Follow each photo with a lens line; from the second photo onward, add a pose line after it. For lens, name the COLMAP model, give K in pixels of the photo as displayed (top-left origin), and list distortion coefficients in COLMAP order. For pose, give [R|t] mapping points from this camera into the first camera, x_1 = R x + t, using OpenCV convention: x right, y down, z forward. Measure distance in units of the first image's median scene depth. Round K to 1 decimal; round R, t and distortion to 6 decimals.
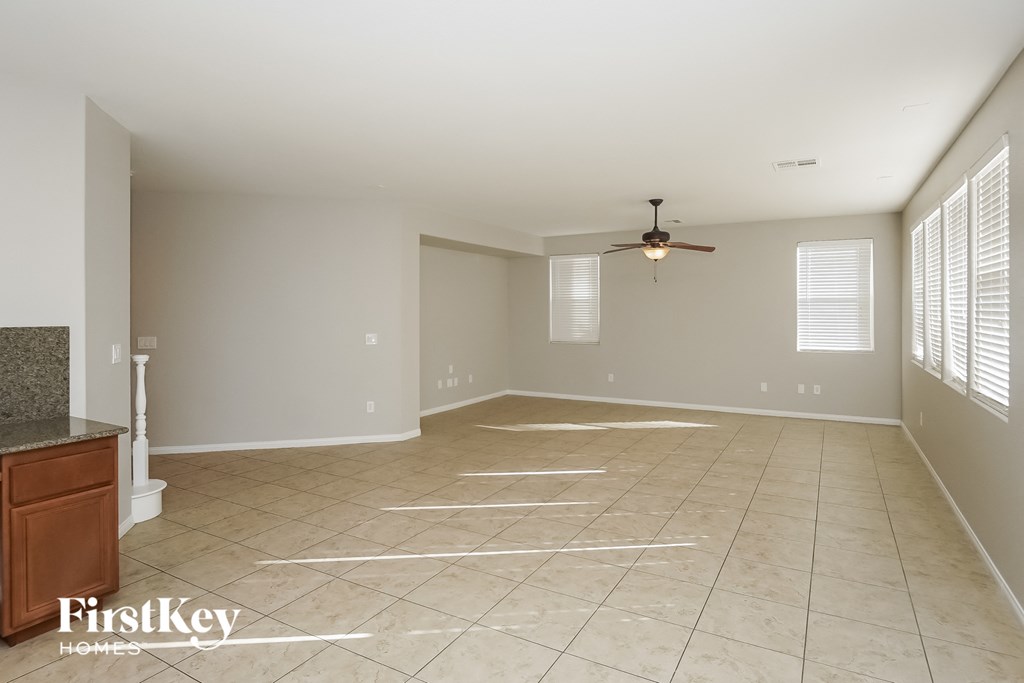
lens RADIAL K [[557.2, 0, 510.0], [0, 557.2, 315.3], [0, 0, 1]] dist [-0.029028, 0.013610]
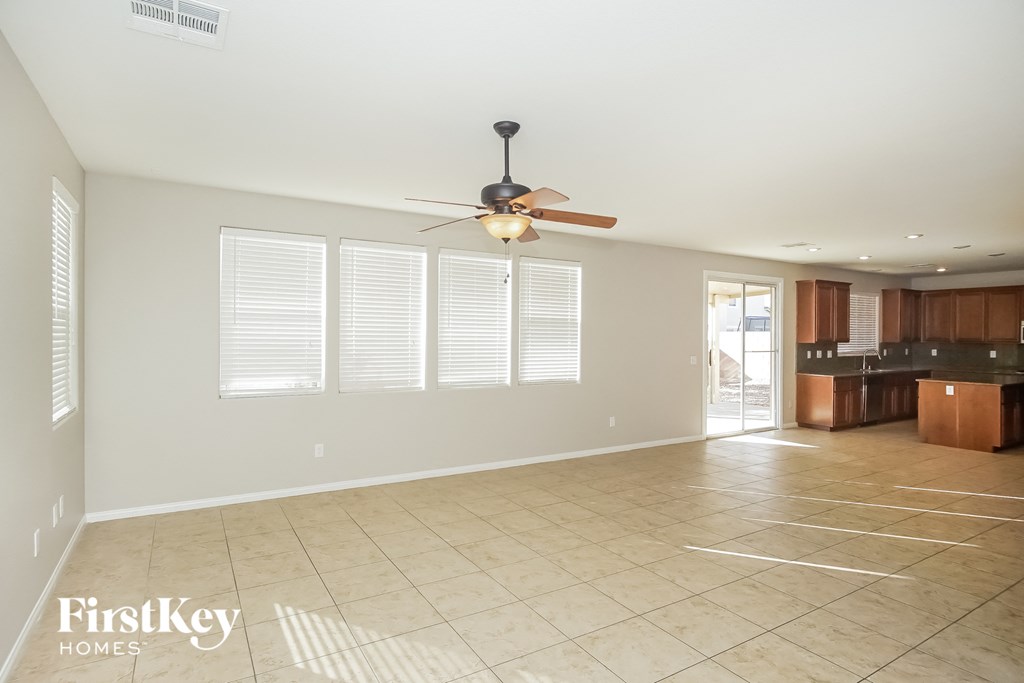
lens RADIAL K [[557.2, 0, 510.0], [0, 557.2, 315.3], [0, 0, 1]] dist [-0.029028, 0.013610]
pose [[-0.874098, 0.007557, 0.485690, 0.003925], [-0.005496, 0.999661, -0.025445, -0.022129], [-0.485718, -0.024911, -0.873761, 2.270737]]
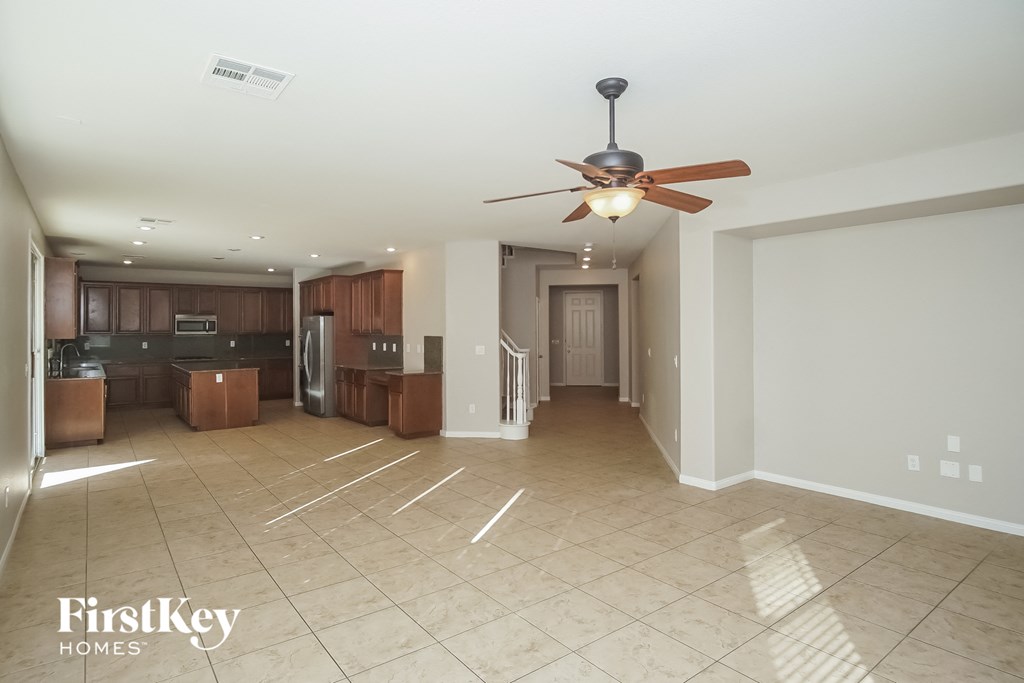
lens RADIAL K [[557.2, 0, 510.0], [0, 557.2, 315.3], [0, 0, 1]] dist [-0.029028, 0.013610]
pose [[-0.380875, -0.019671, -0.924417, 1.094637], [-0.004277, 0.999800, -0.019513, -0.021398], [0.924617, -0.003478, -0.380883, 1.700040]]
